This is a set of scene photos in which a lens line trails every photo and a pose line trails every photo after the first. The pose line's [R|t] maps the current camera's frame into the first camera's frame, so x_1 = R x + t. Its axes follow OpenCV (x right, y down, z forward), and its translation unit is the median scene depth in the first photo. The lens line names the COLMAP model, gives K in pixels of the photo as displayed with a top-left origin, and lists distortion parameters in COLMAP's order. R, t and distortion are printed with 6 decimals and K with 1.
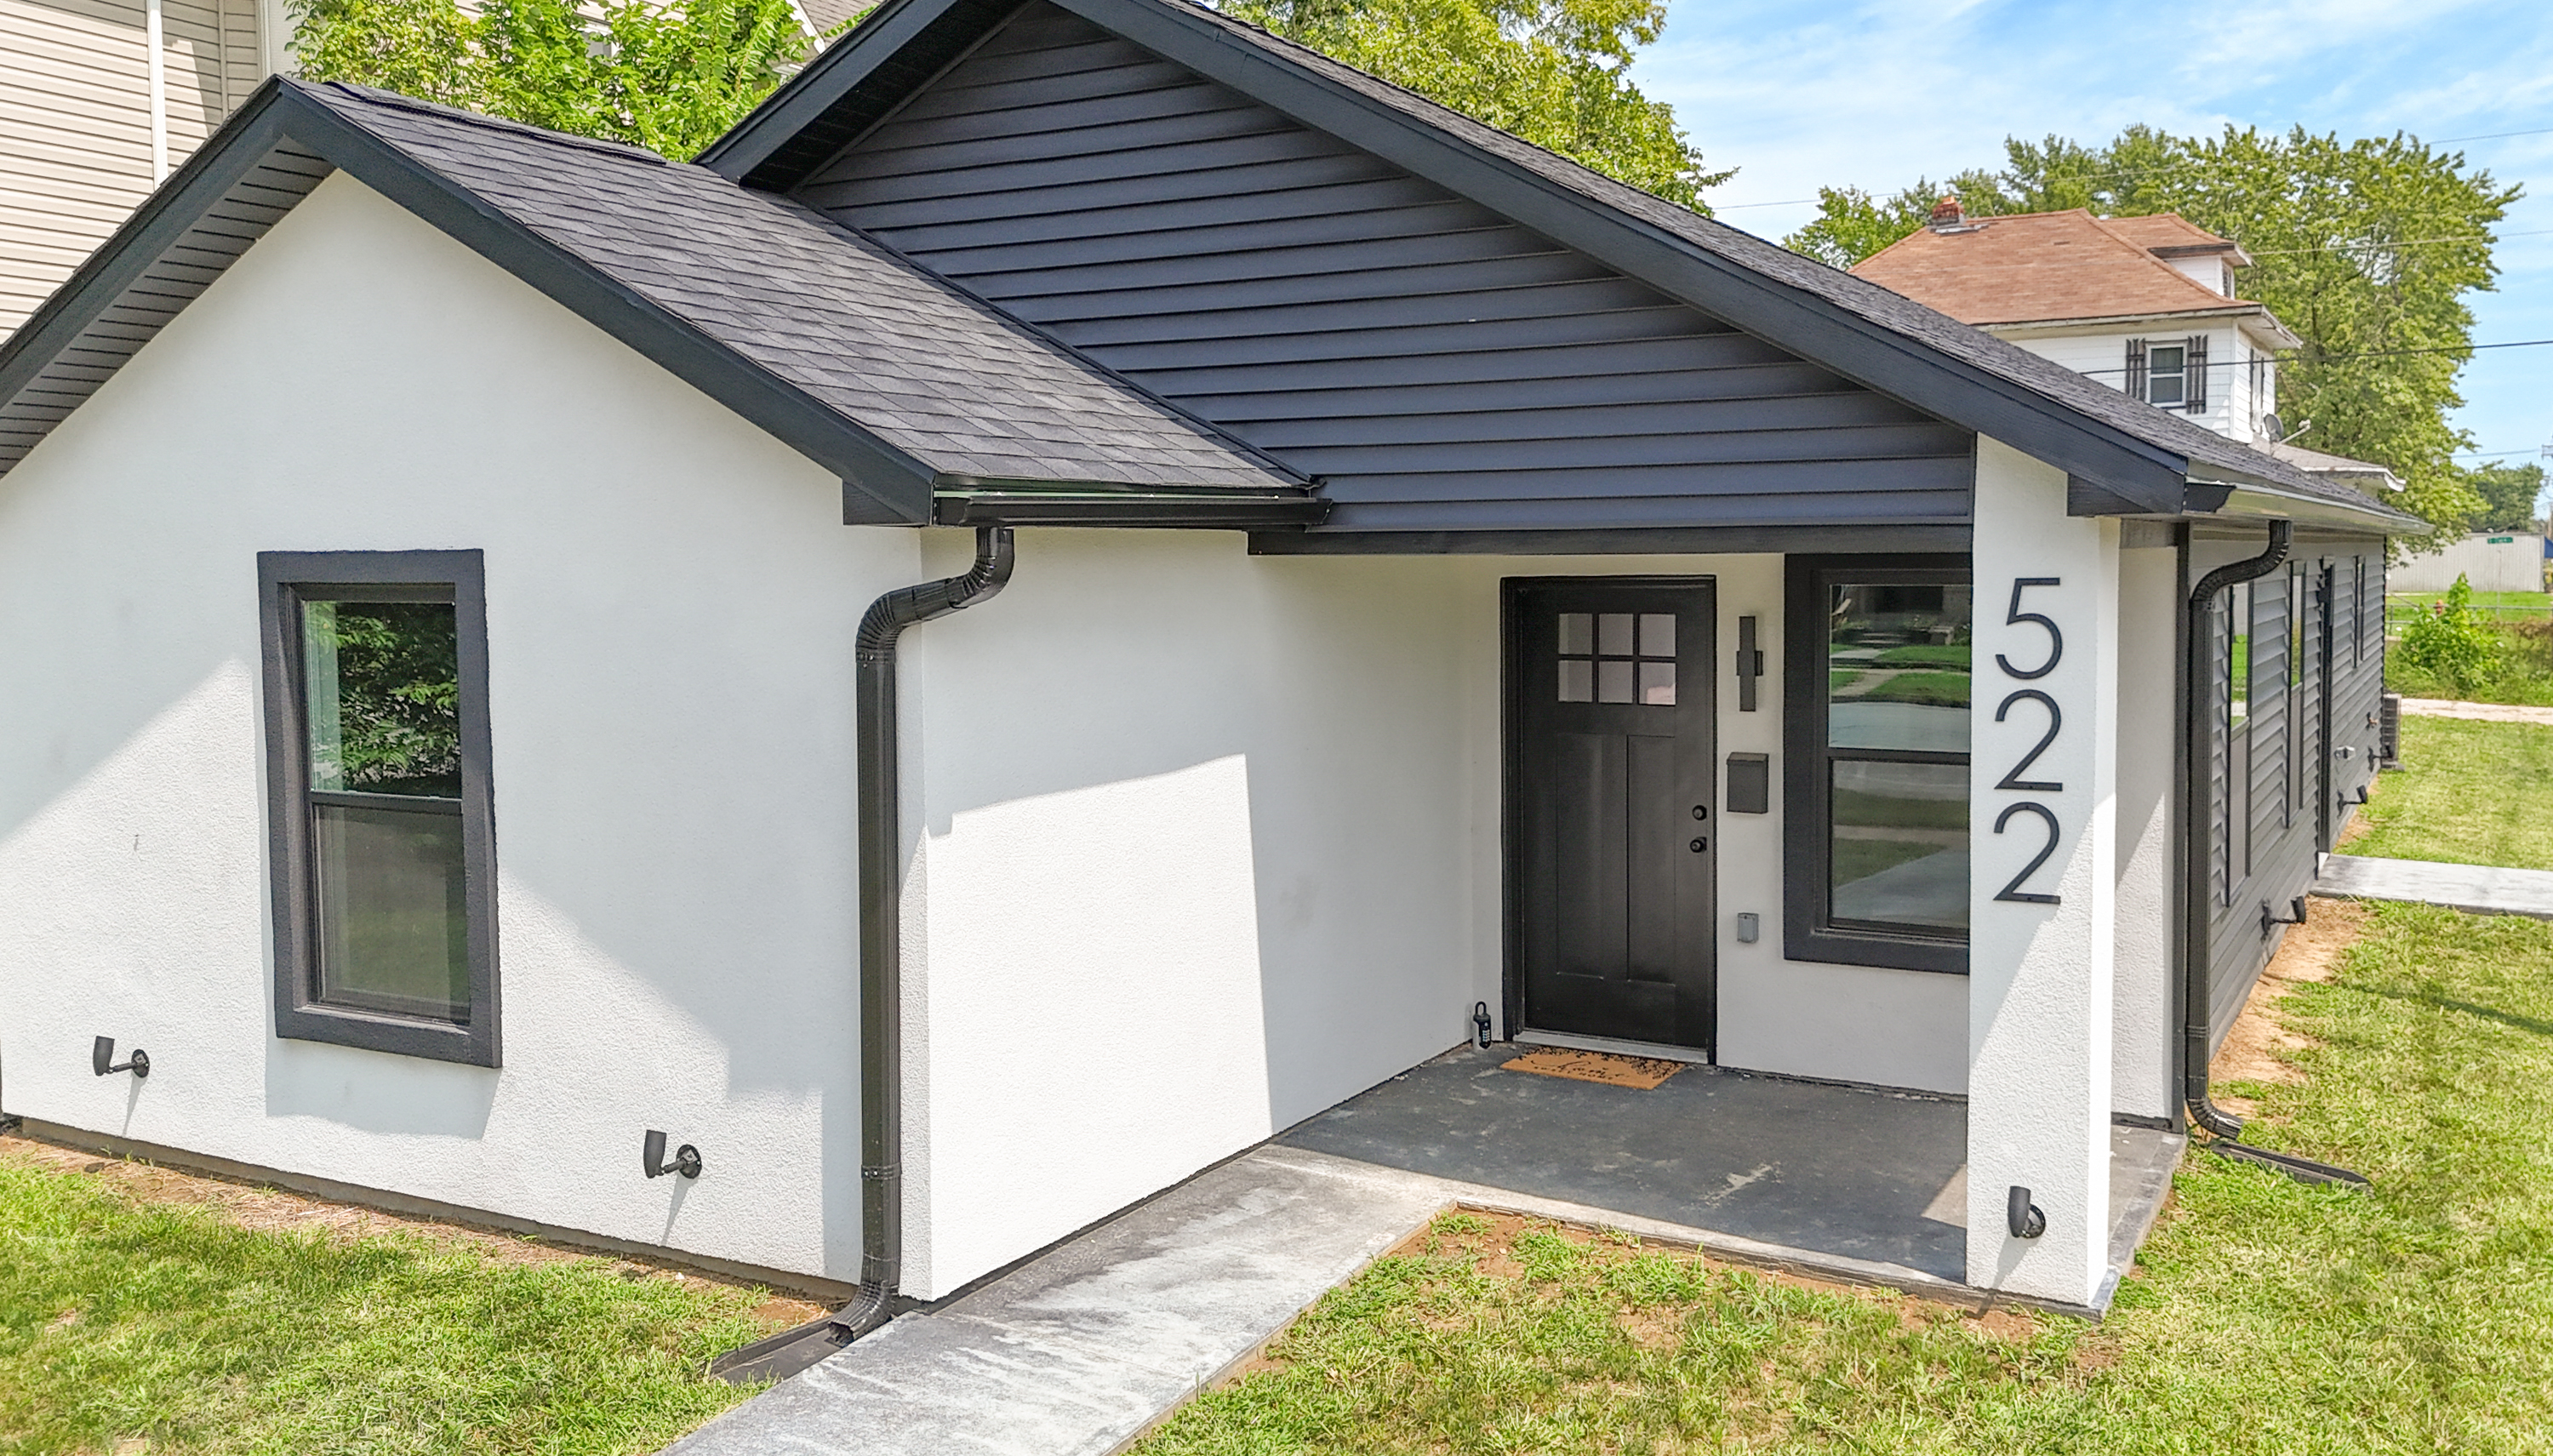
lens RADIAL K [[2093.4, 0, 1364.3], [0, 2093.4, 688.5], [0, 0, 1]] dist [0.027898, 0.001456]
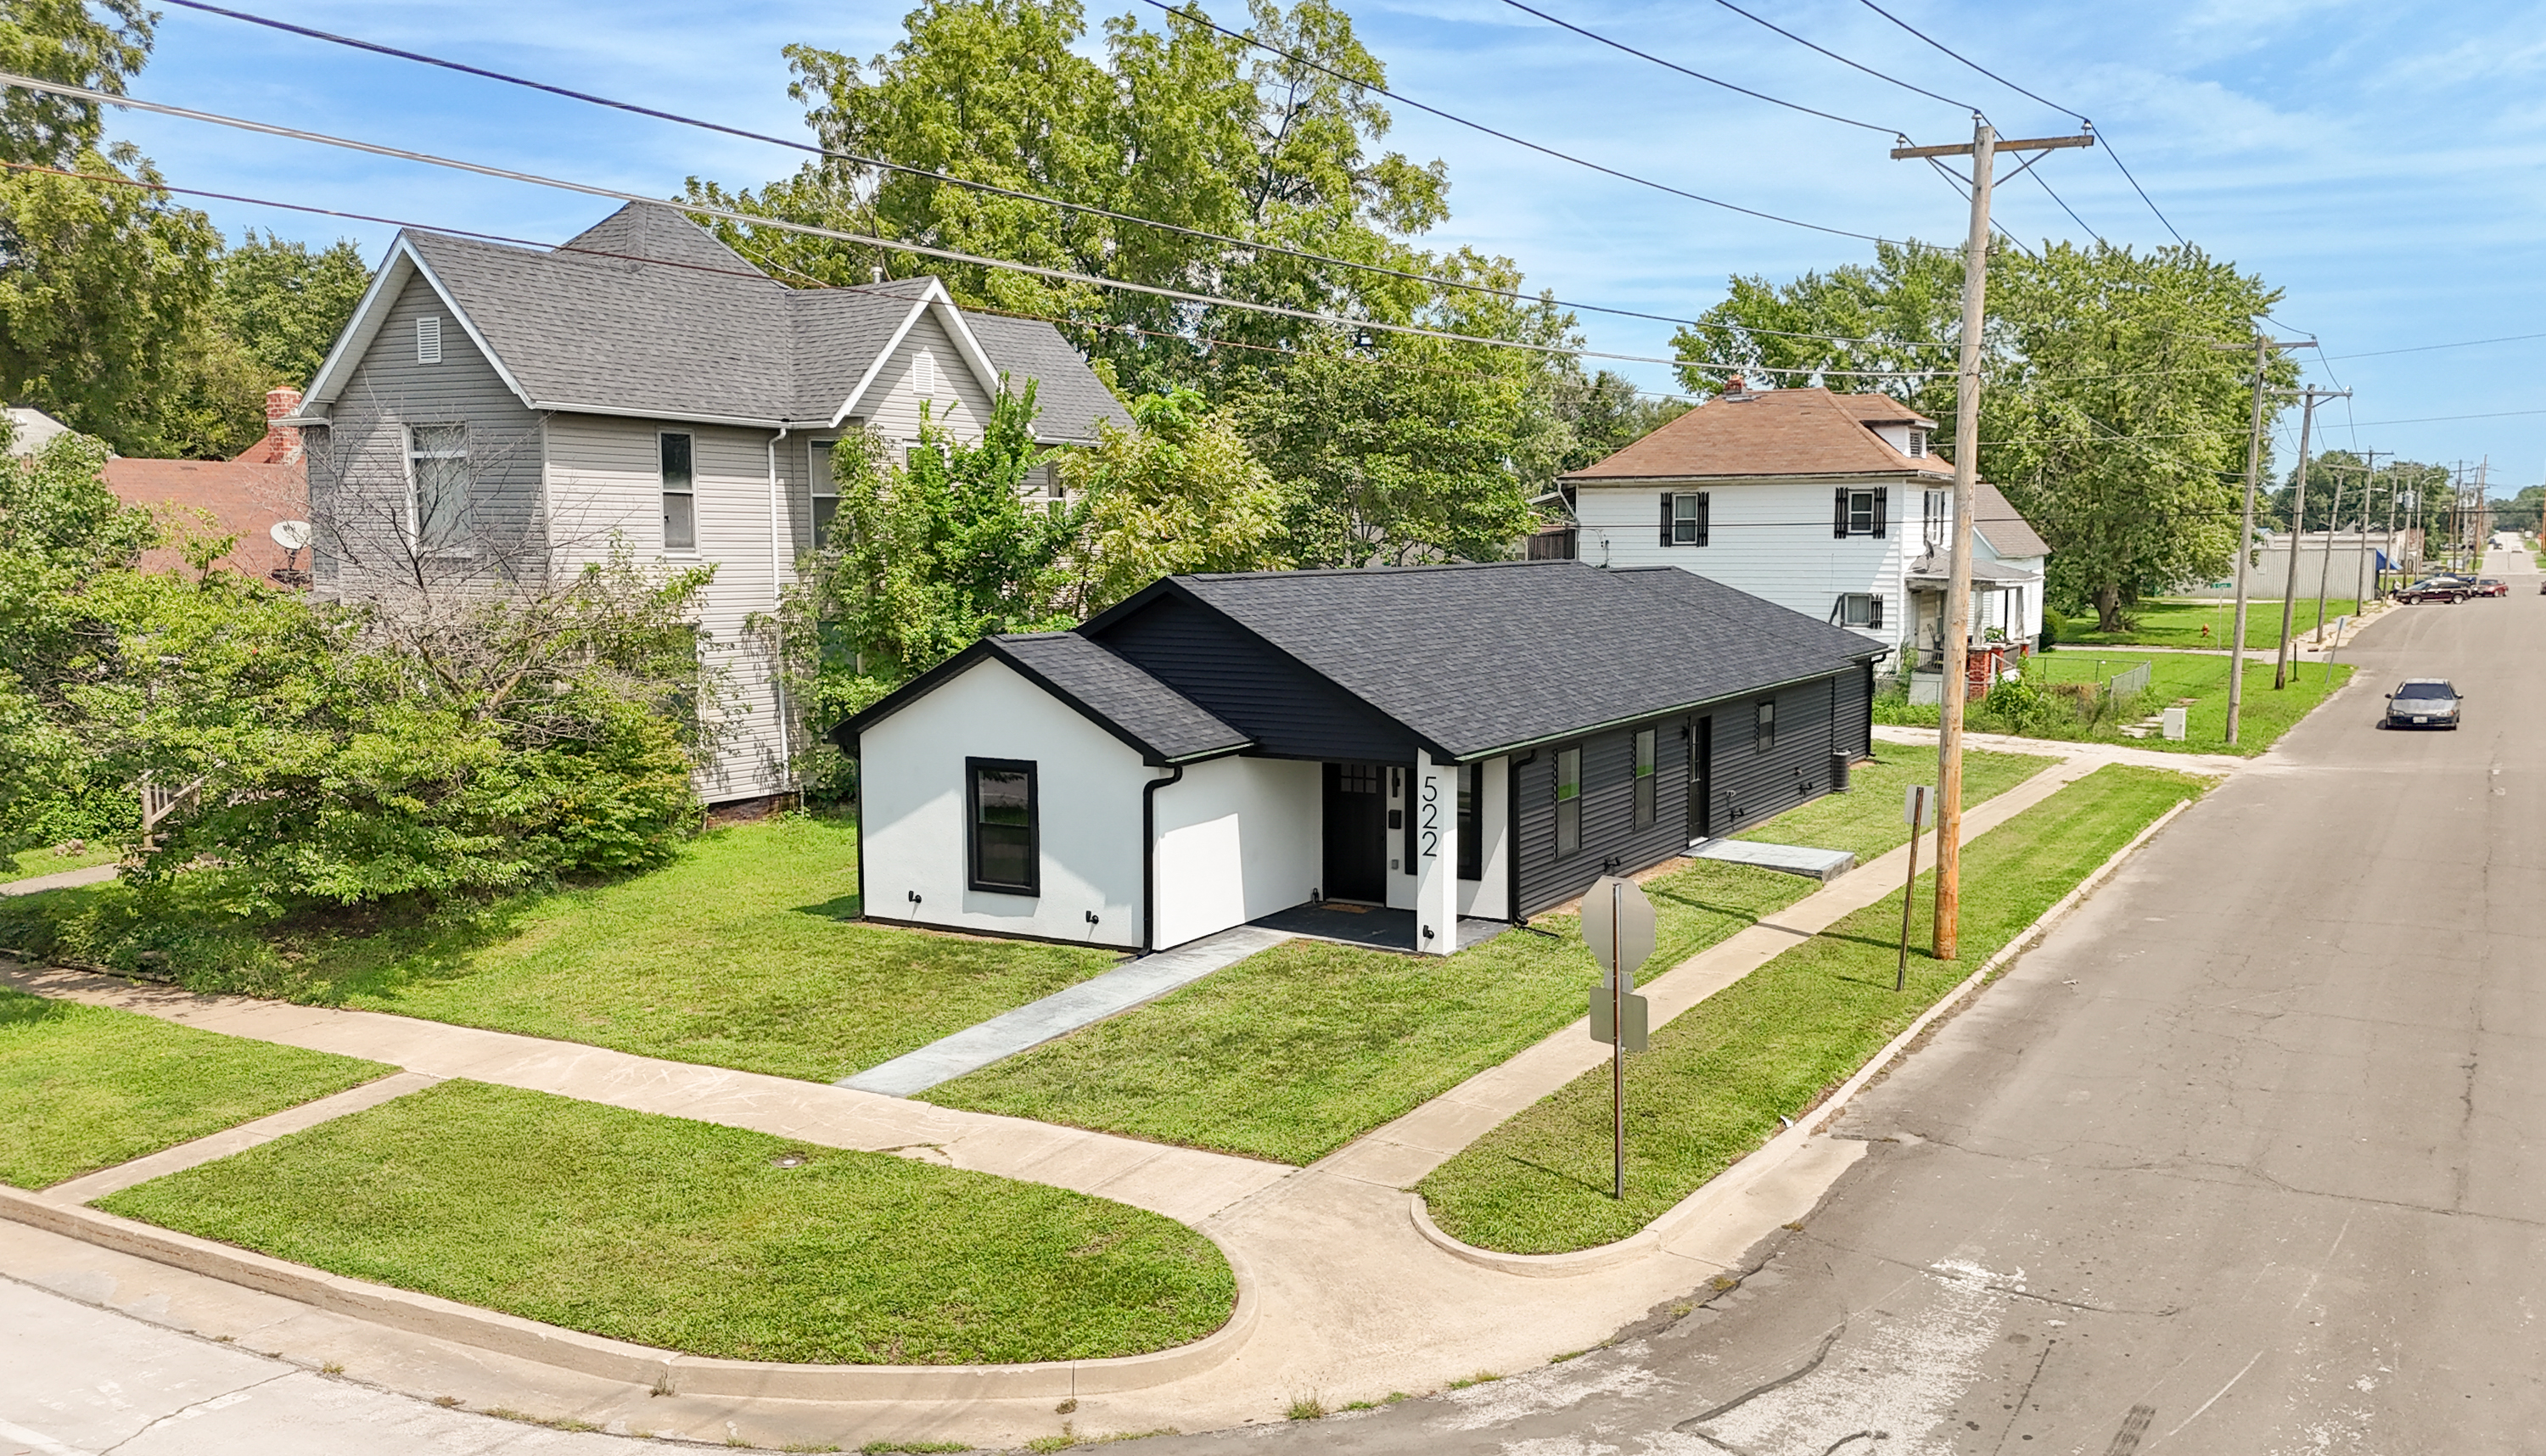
lens RADIAL K [[1971.1, 0, 1368.8], [0, 1971.1, 760.6], [0, 0, 1]] dist [0.047508, 0.000239]
pose [[0.999973, 0.007263, 0.000914, 0.140451], [-0.007300, 0.998649, 0.051442, -0.202434], [-0.000539, -0.051447, 0.998676, -2.038722]]
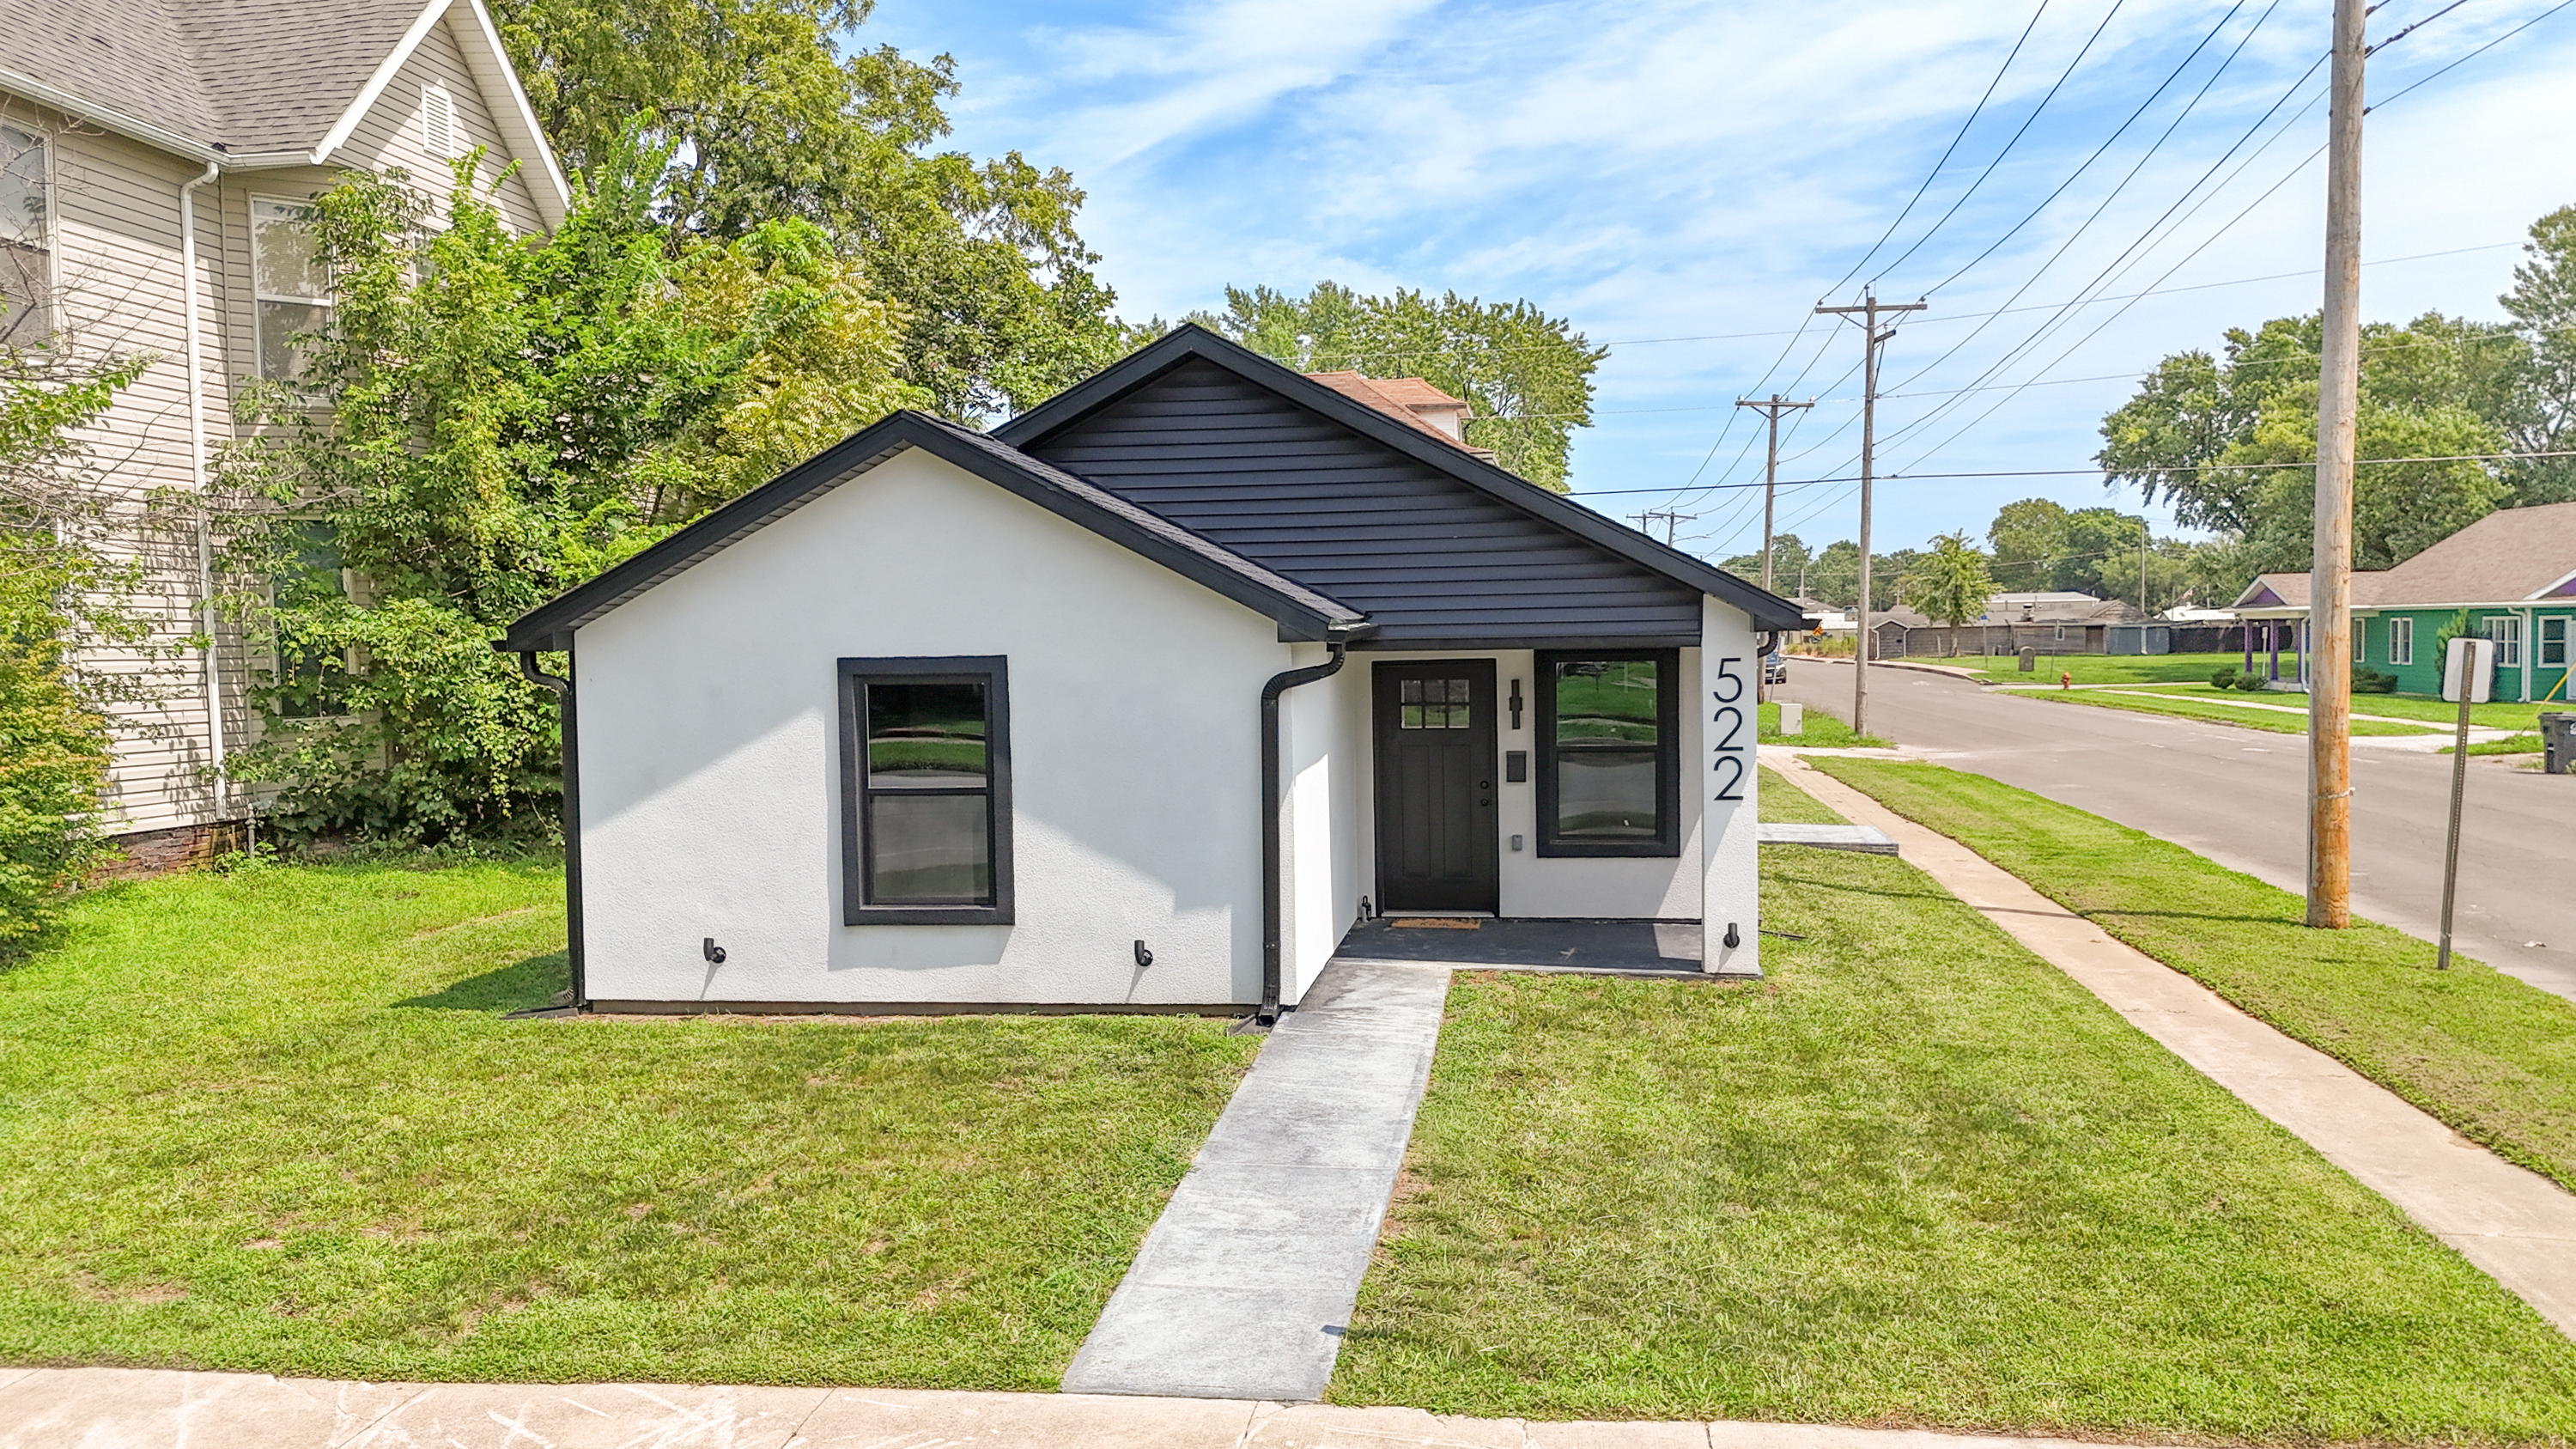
lens RADIAL K [[1972.4, 0, 1288.0], [0, 1972.4, 724.5], [0, 0, 1]] dist [0.034775, -0.007701]
pose [[0.937873, -0.025336, 0.346053, -0.641126], [0.032074, 0.999391, -0.013755, 0.024811], [-0.345493, 0.023999, 0.938114, -0.625332]]
